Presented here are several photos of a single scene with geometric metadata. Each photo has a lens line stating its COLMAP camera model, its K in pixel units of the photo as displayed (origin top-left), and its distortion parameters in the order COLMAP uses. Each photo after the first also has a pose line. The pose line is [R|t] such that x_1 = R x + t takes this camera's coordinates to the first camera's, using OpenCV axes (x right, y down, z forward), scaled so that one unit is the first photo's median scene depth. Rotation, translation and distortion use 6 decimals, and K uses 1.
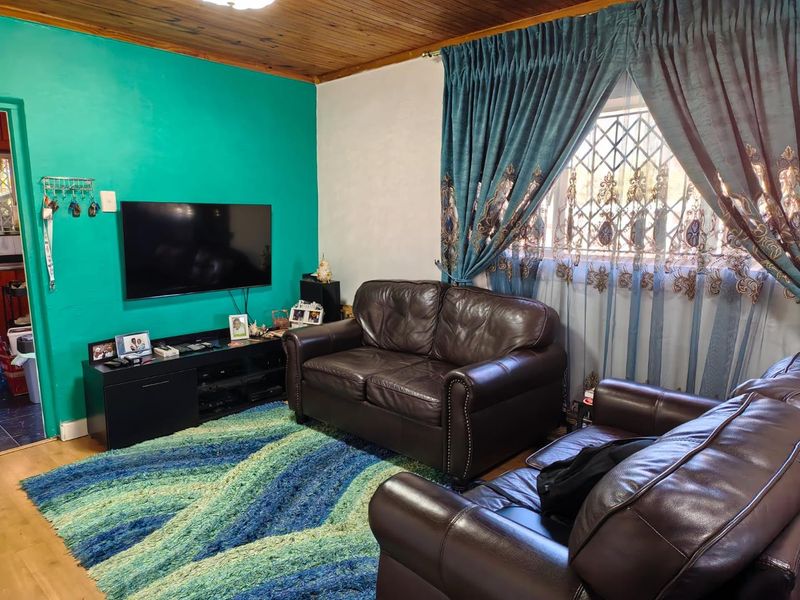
lens RADIAL K [[544.1, 0, 400.0], [0, 544.1, 300.0], [0, 0, 1]] dist [0.048861, 0.002235]
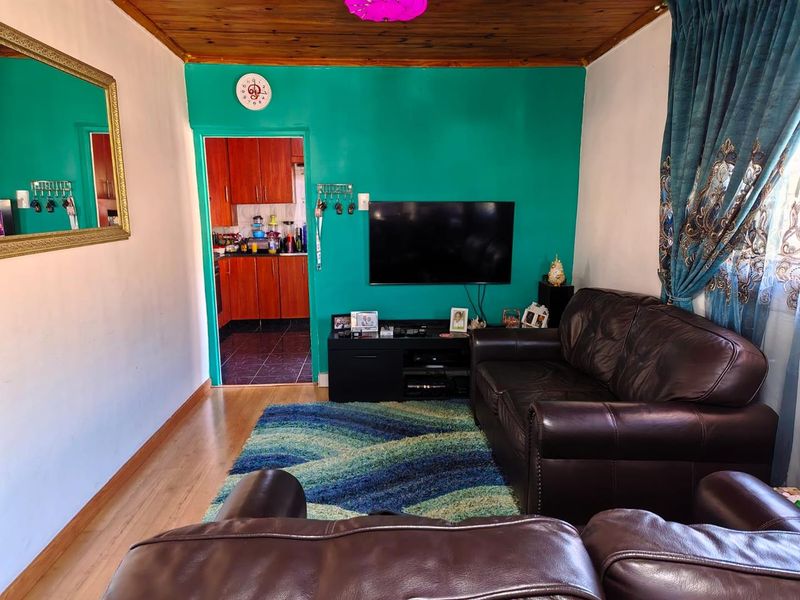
lens RADIAL K [[544.1, 0, 400.0], [0, 544.1, 300.0], [0, 0, 1]] dist [0.048861, 0.002235]
pose [[0.718274, 0.112126, -0.686666, 0.385261], [-0.108255, 0.992920, 0.048896, -0.031330], [0.687287, 0.039214, 0.725327, 0.193209]]
